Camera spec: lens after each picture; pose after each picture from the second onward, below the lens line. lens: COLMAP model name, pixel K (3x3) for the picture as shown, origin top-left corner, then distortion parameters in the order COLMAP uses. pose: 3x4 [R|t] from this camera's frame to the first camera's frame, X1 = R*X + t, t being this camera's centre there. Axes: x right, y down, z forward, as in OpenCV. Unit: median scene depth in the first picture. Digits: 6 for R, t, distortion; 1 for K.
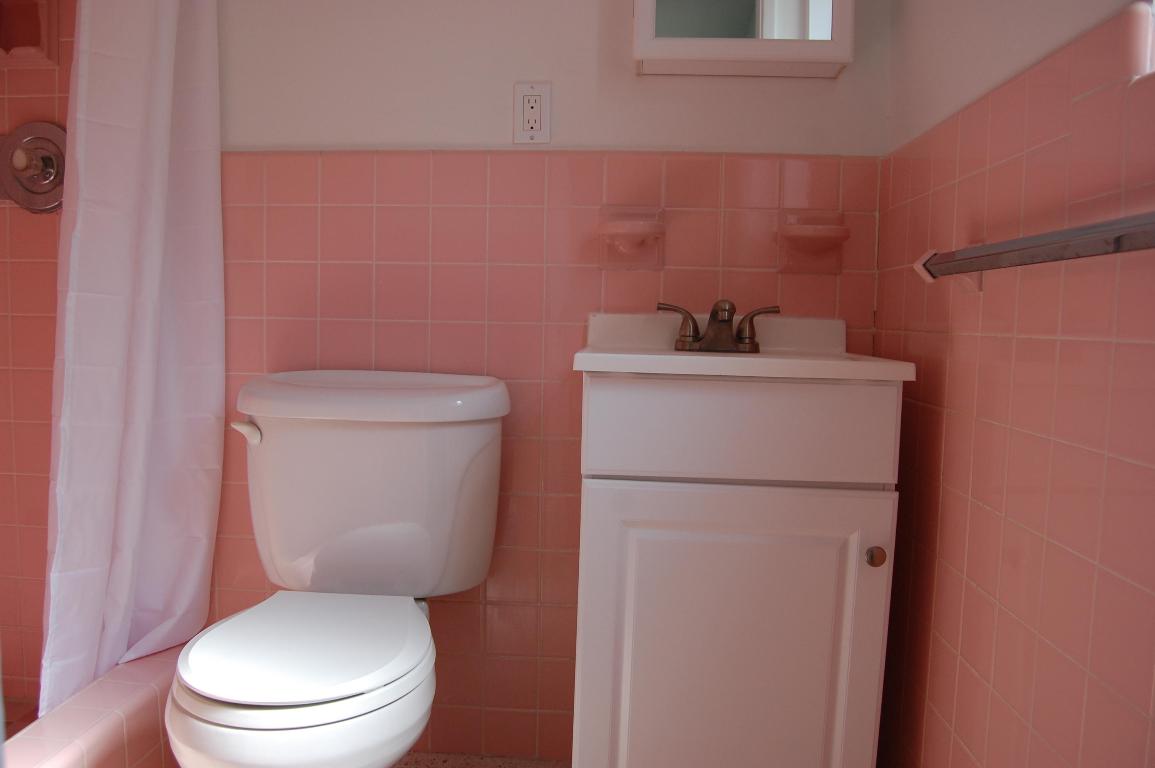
lens RADIAL K [[932.1, 0, 577.5], [0, 932.1, 384.0], [0, 0, 1]] dist [-0.099524, 0.051354]
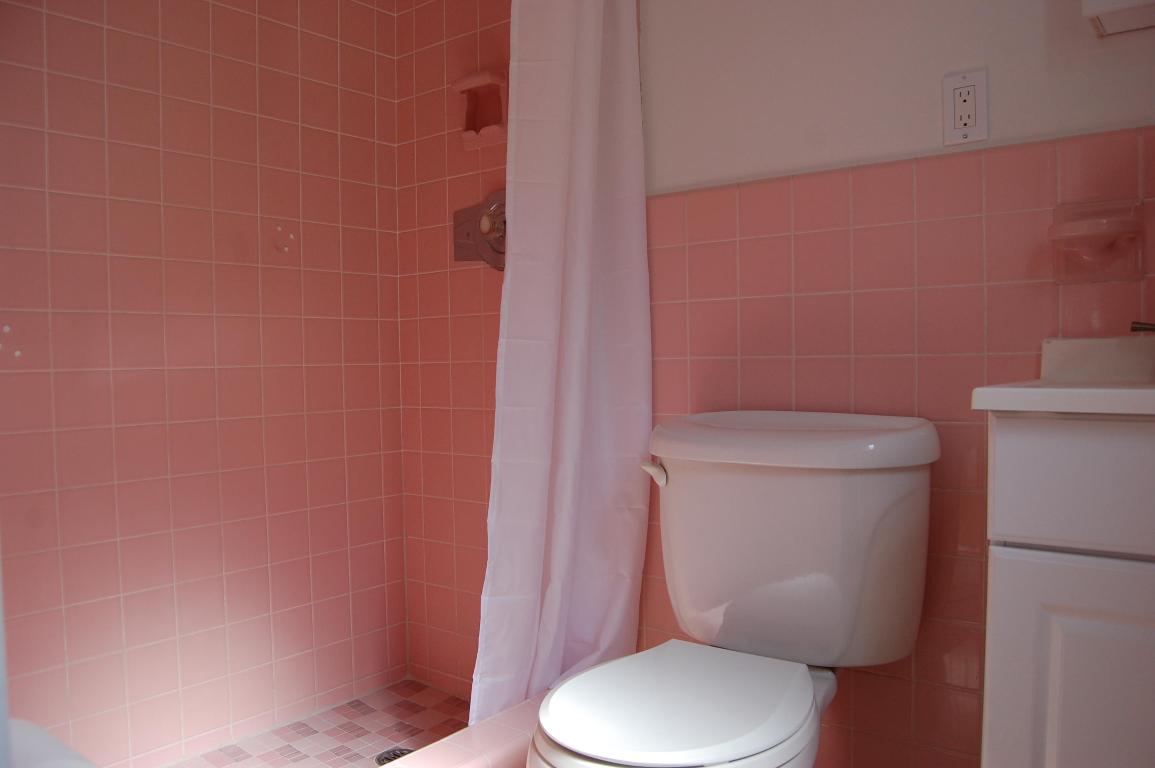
lens RADIAL K [[932.1, 0, 577.5], [0, 932.1, 384.0], [0, 0, 1]] dist [-0.099524, 0.051354]
pose [[0.814142, -0.018970, -0.580356, 0.145523], [-0.007399, 0.999046, -0.043034, -0.000046], [0.580619, 0.039329, 0.813225, 0.124505]]
